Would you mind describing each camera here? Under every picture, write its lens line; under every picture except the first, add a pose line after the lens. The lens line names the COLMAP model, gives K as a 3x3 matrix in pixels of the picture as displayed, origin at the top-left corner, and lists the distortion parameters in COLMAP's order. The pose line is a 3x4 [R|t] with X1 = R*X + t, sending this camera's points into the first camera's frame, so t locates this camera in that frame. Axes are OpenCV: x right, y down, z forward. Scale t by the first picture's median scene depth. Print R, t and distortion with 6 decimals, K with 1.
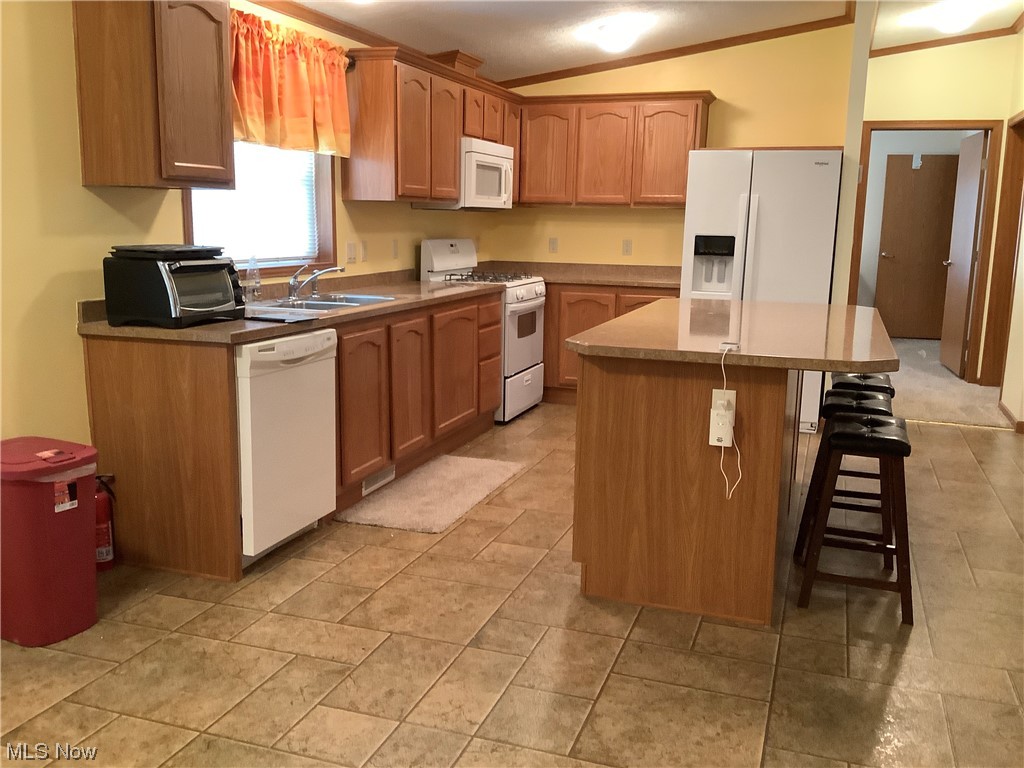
lens RADIAL K [[927.6, 0, 502.2], [0, 927.6, 387.8], [0, 0, 1]] dist [0.098244, -0.189207]
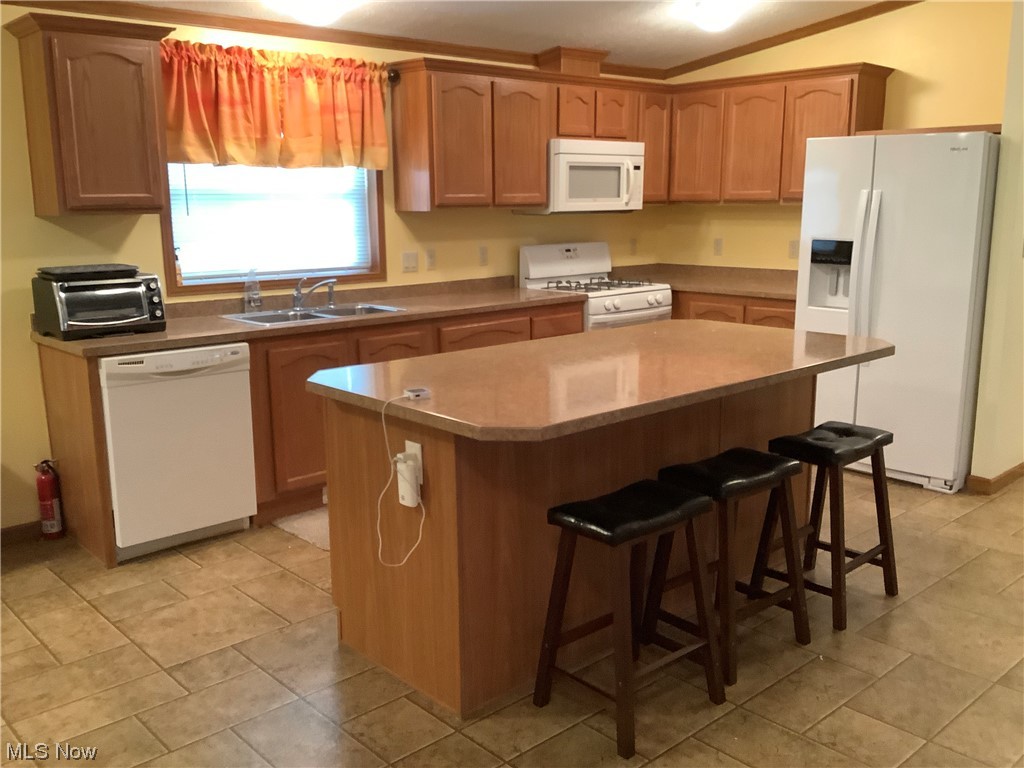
lens RADIAL K [[927.6, 0, 502.6], [0, 927.6, 388.9], [0, 0, 1]] dist [0.098244, -0.189207]
pose [[0.879878, 0.070962, -0.469872, 0.467868], [-0.061851, 0.997478, 0.034822, -0.054593], [0.471158, -0.001577, 0.882048, 0.169926]]
